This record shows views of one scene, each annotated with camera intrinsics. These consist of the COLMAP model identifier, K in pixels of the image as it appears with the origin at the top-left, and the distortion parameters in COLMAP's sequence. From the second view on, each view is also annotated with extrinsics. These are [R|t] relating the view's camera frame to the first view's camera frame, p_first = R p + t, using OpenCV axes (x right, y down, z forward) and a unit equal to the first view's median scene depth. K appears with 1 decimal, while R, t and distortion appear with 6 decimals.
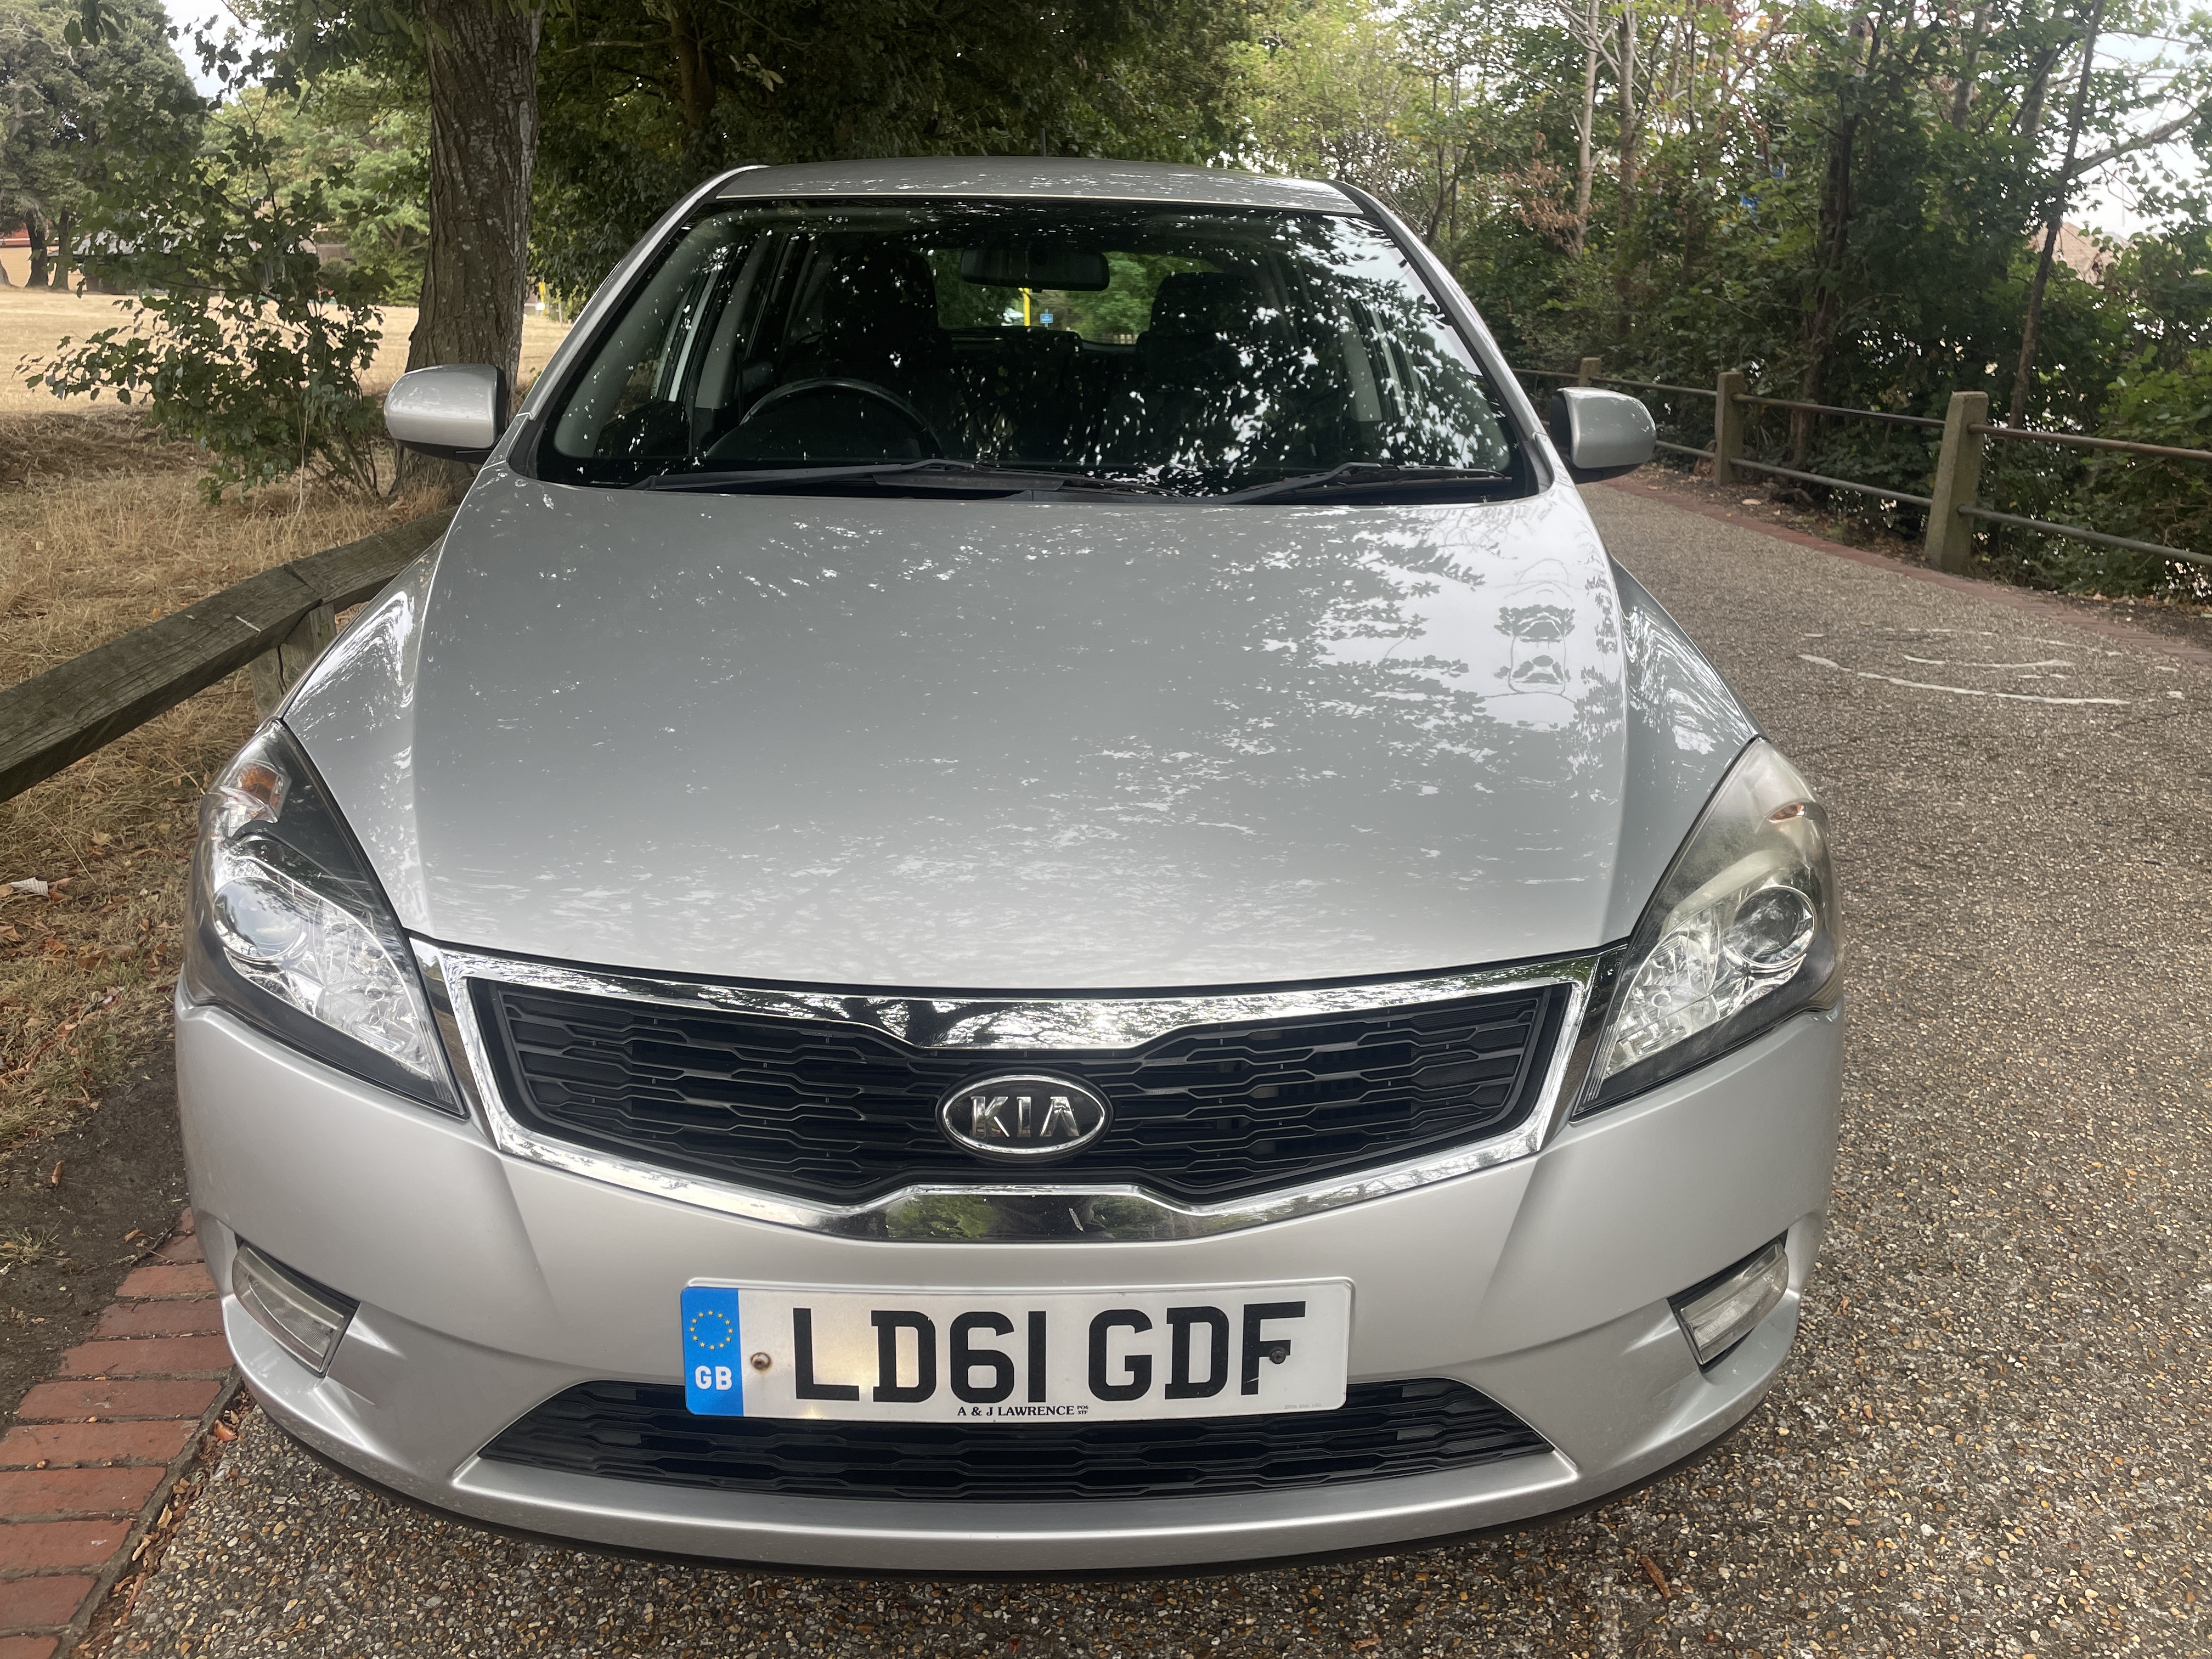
lens RADIAL K [[1668.0, 0, 1098.1], [0, 1668.0, 821.1], [0, 0, 1]] dist [0.081339, -0.103688]
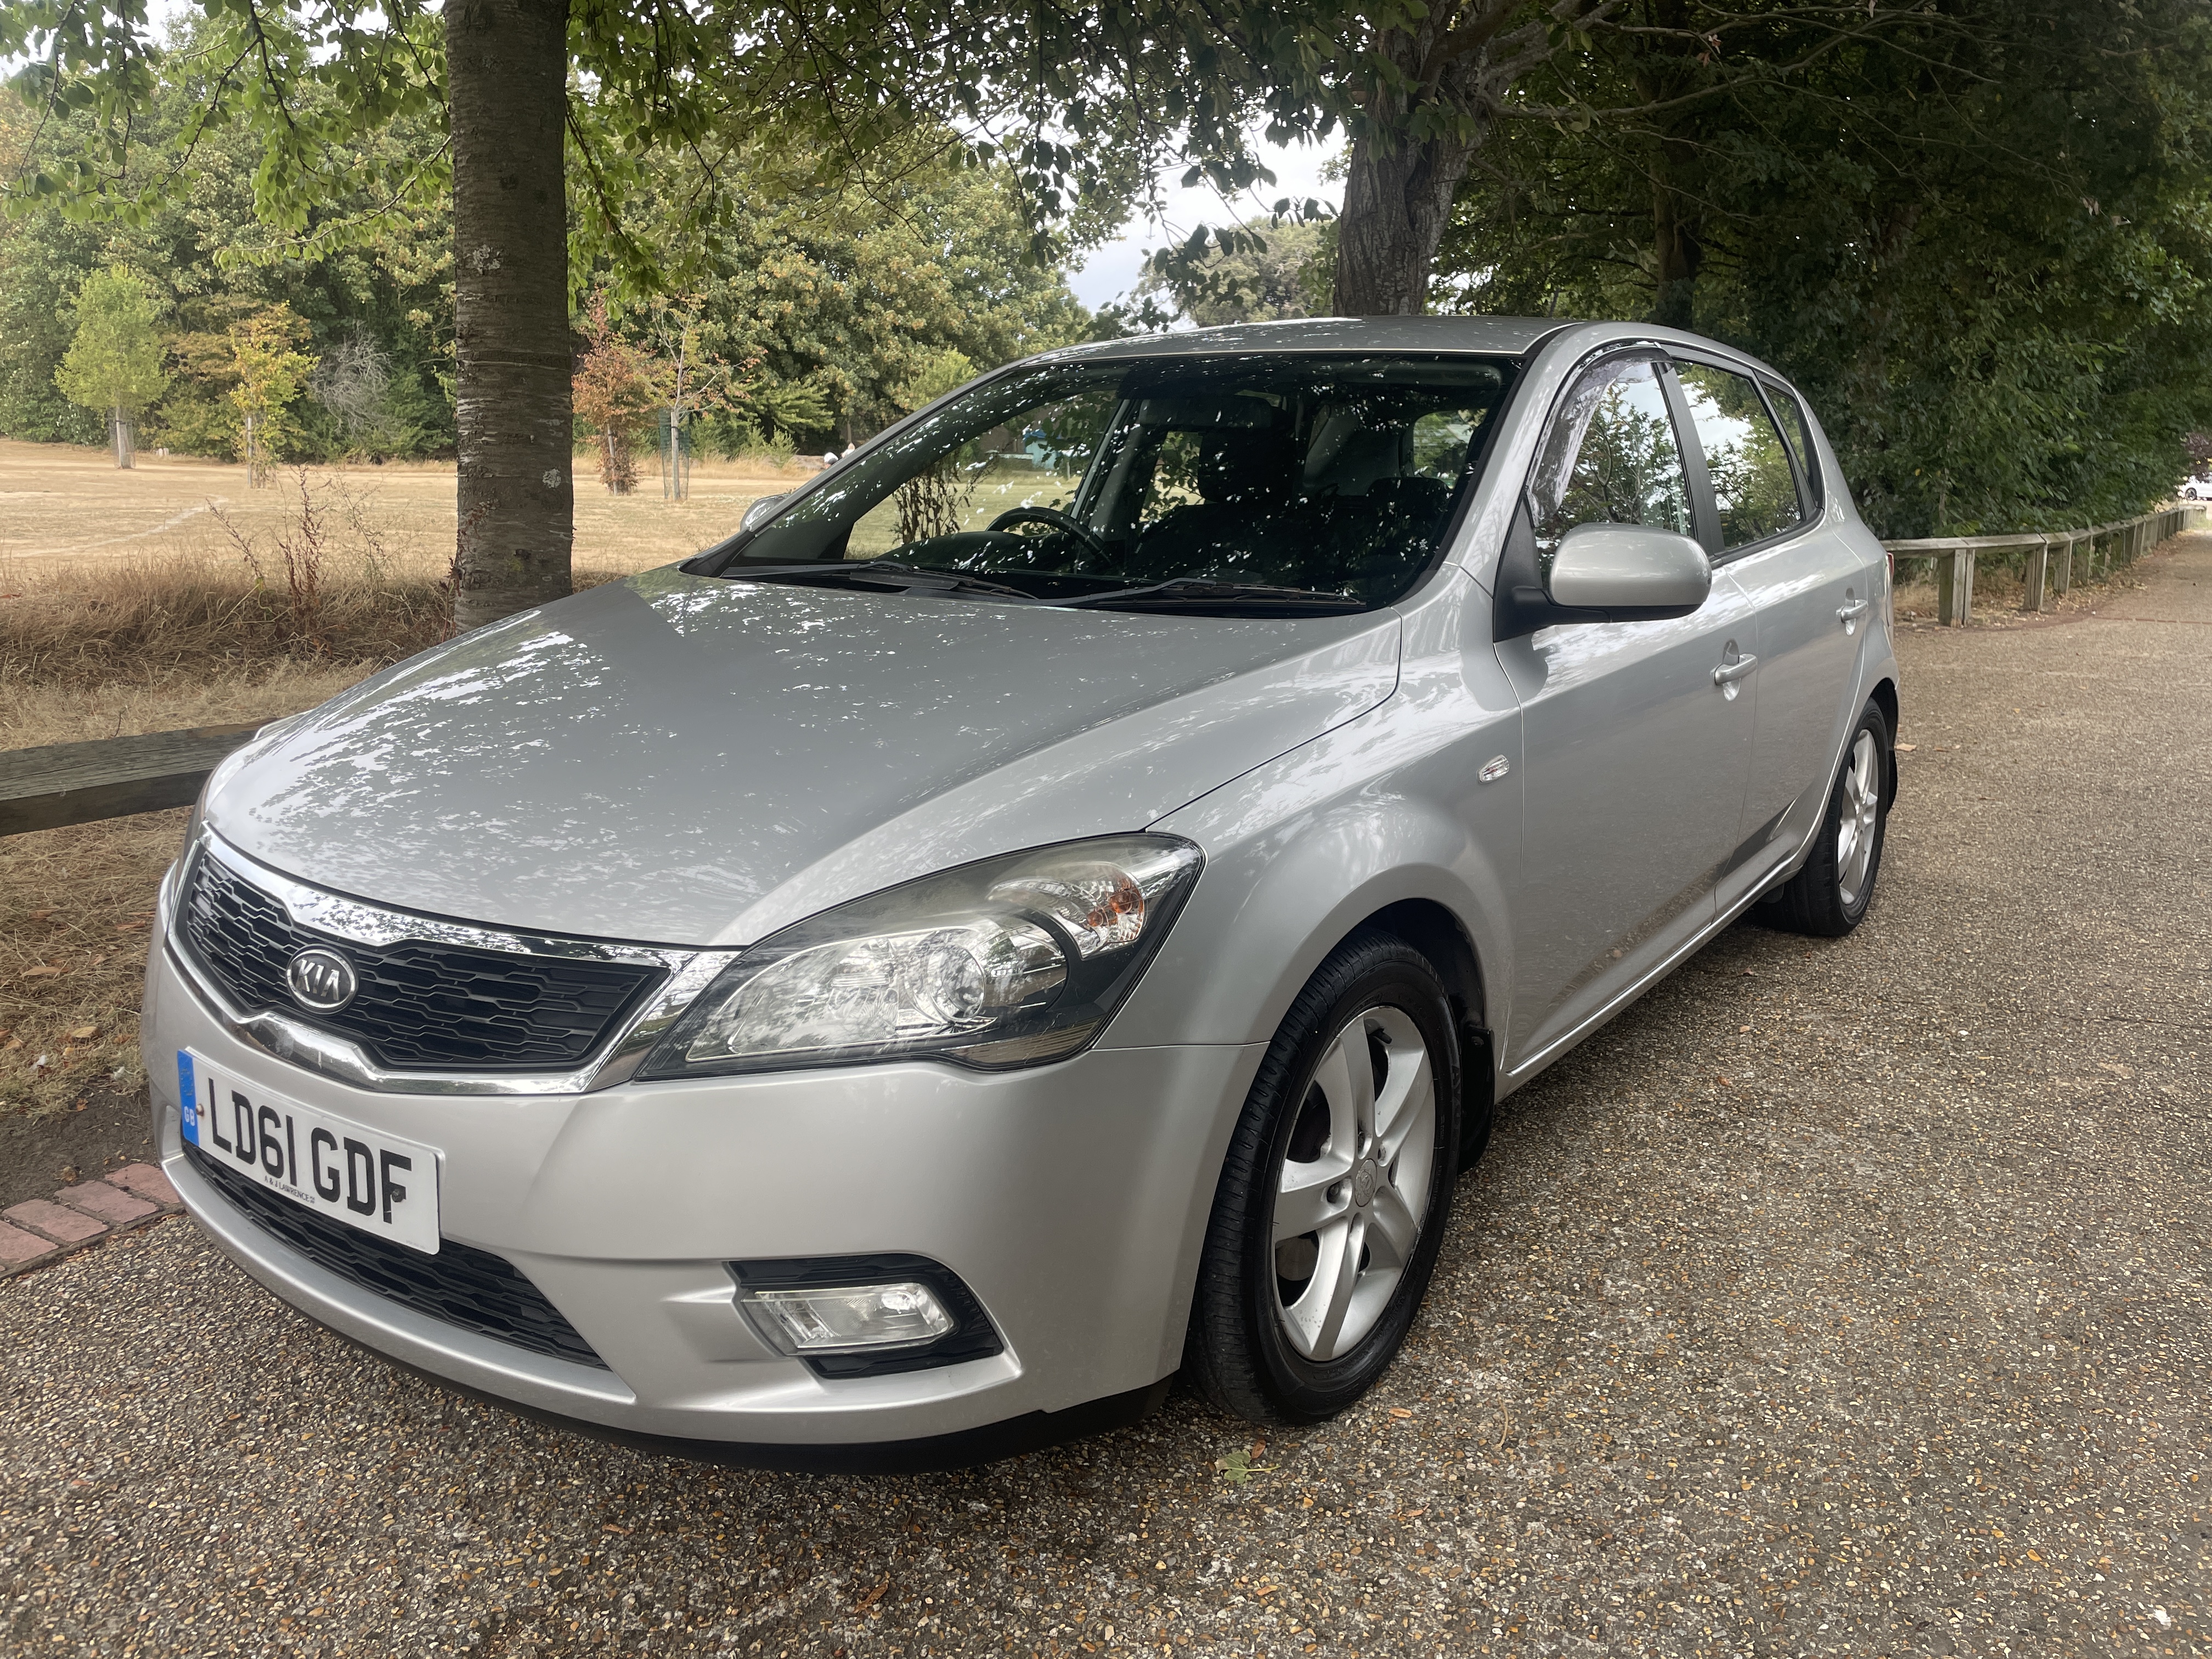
lens RADIAL K [[1668.0, 0, 1098.1], [0, 1668.0, 821.1], [0, 0, 1]] dist [0.081339, -0.103688]
pose [[0.789626, 0.118977, -0.601943, 1.305936], [-0.178011, 0.983249, -0.039169, -0.016611], [0.587199, 0.138082, 0.797578, 0.228398]]
